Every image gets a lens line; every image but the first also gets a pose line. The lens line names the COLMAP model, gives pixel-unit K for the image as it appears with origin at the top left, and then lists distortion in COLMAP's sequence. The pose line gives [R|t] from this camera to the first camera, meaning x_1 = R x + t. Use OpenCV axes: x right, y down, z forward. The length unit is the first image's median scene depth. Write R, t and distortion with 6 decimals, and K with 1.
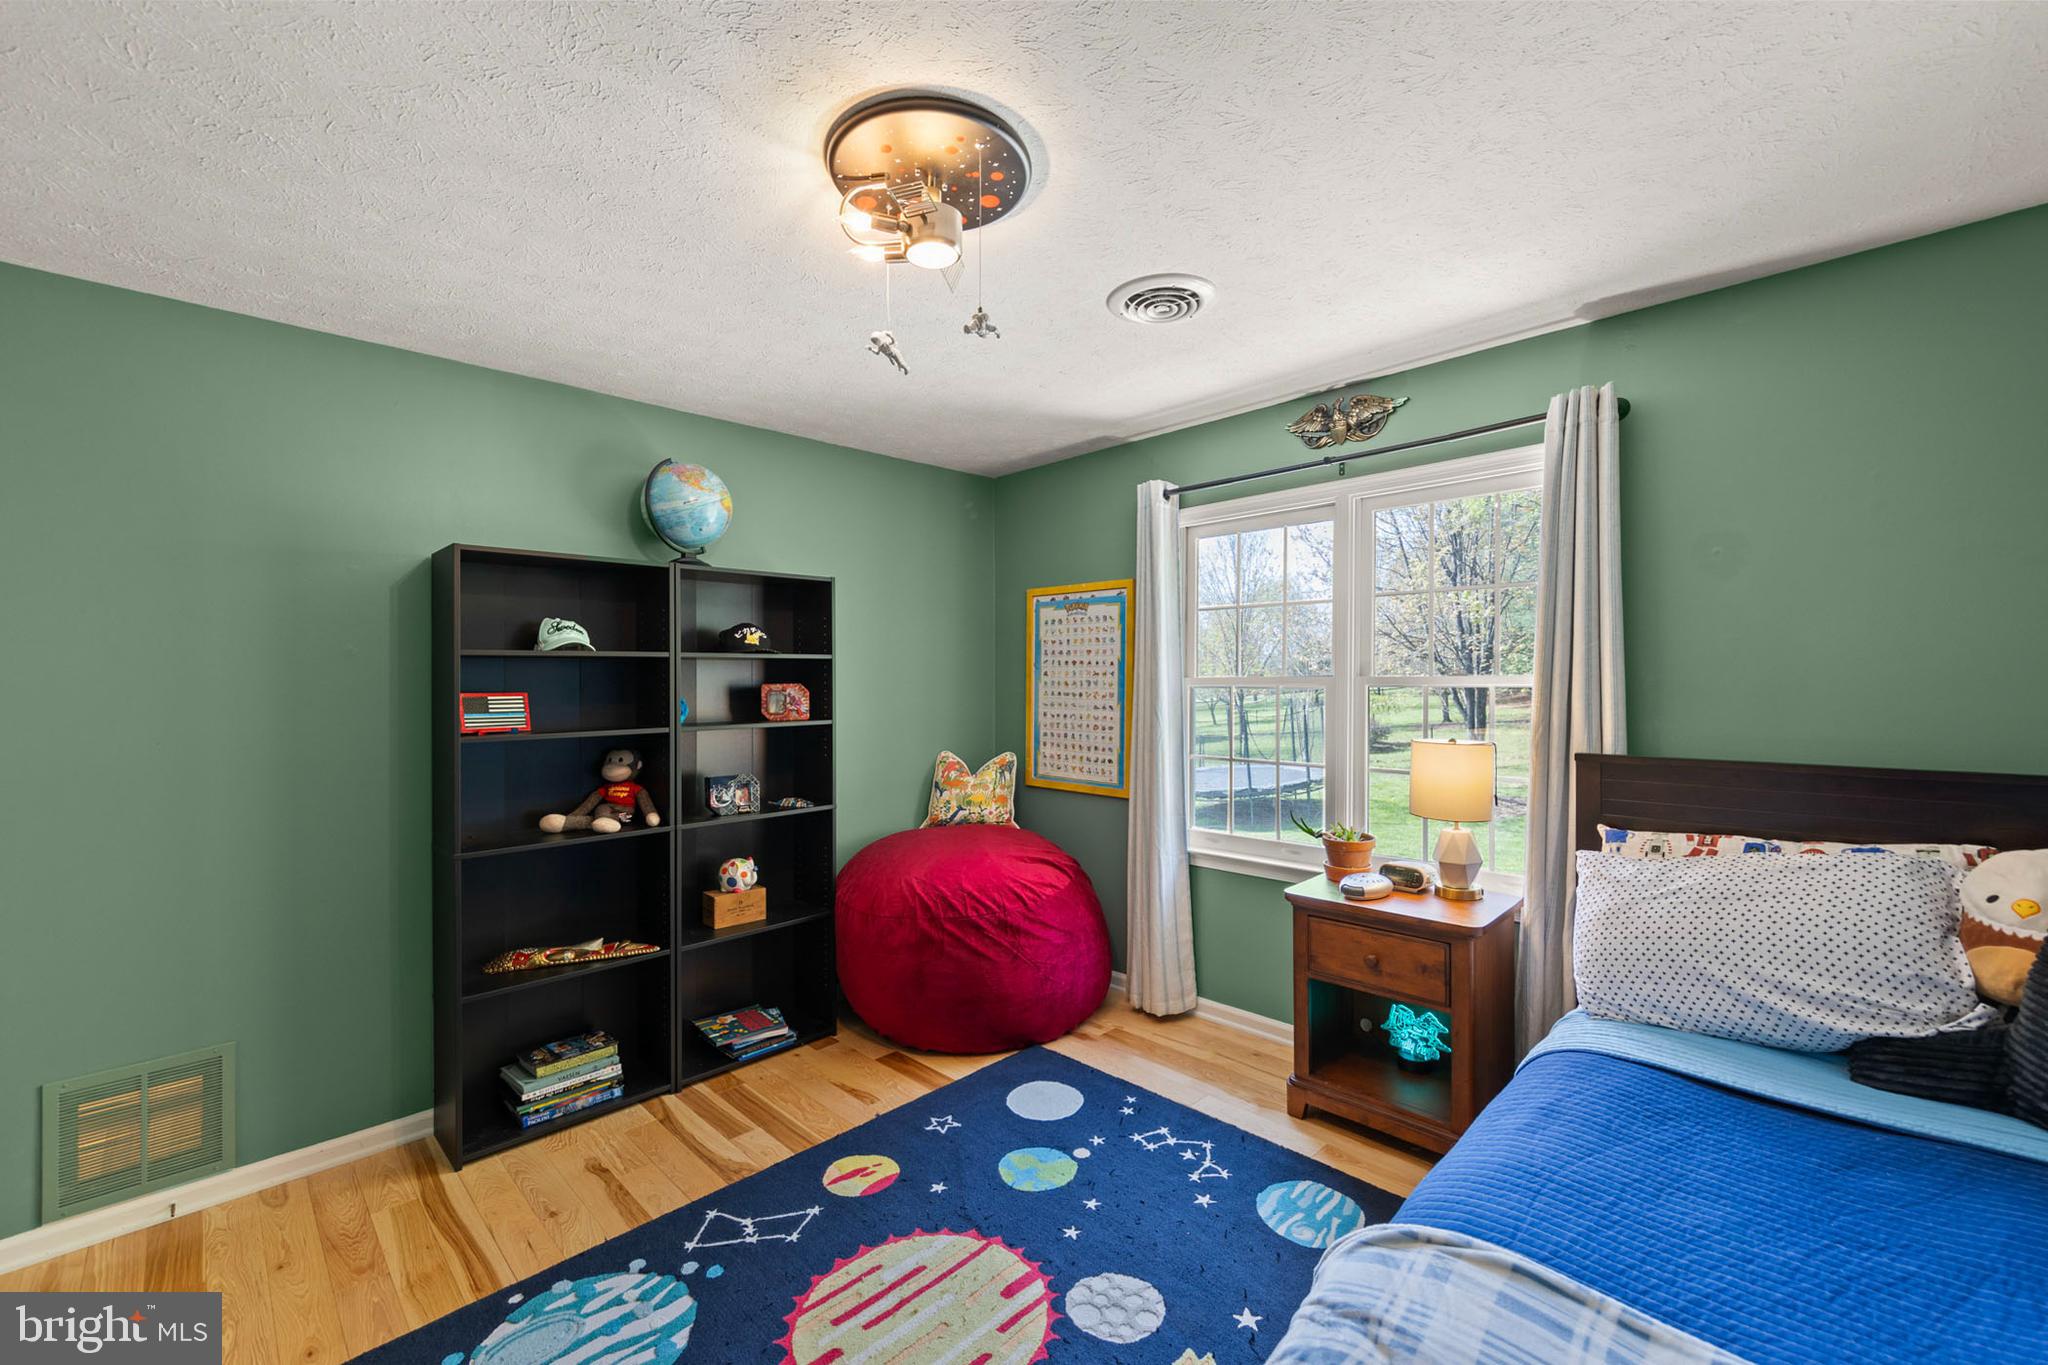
lens RADIAL K [[855.5, 0, 1038.8], [0, 855.5, 650.7], [0, 0, 1]] dist [0.000414, -0.000059]
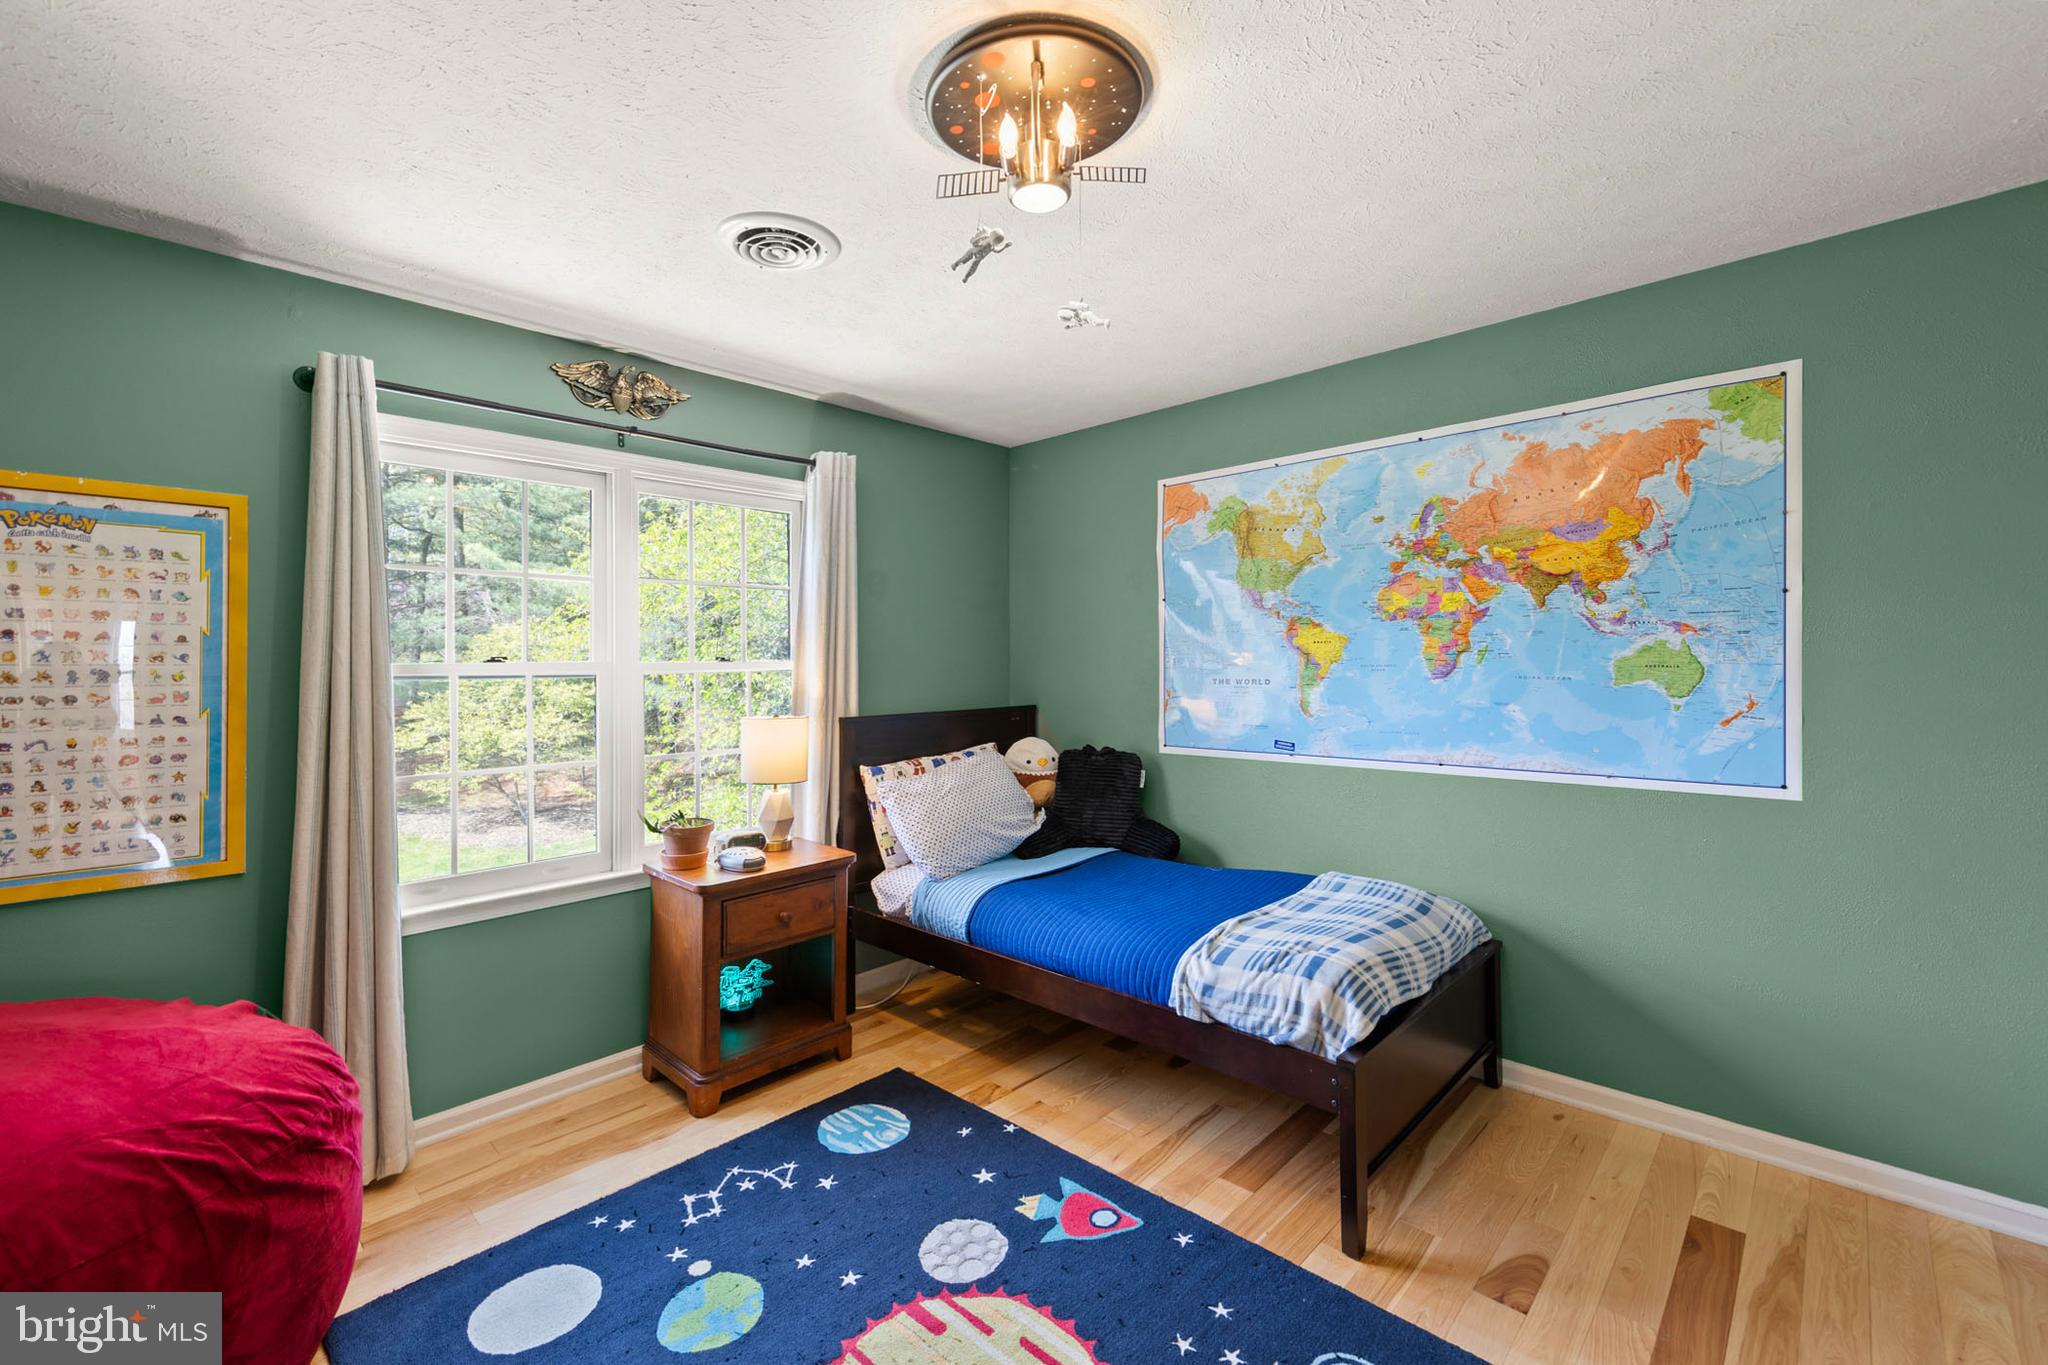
lens RADIAL K [[855.5, 0, 1038.8], [0, 855.5, 650.7], [0, 0, 1]] dist [0.000414, -0.000059]
pose [[-0.037461, 0.020298, 0.999092, -0.718170], [-0.021725, 0.999541, -0.021122, 0.032529], [-0.999062, -0.022497, -0.037003, 0.699265]]
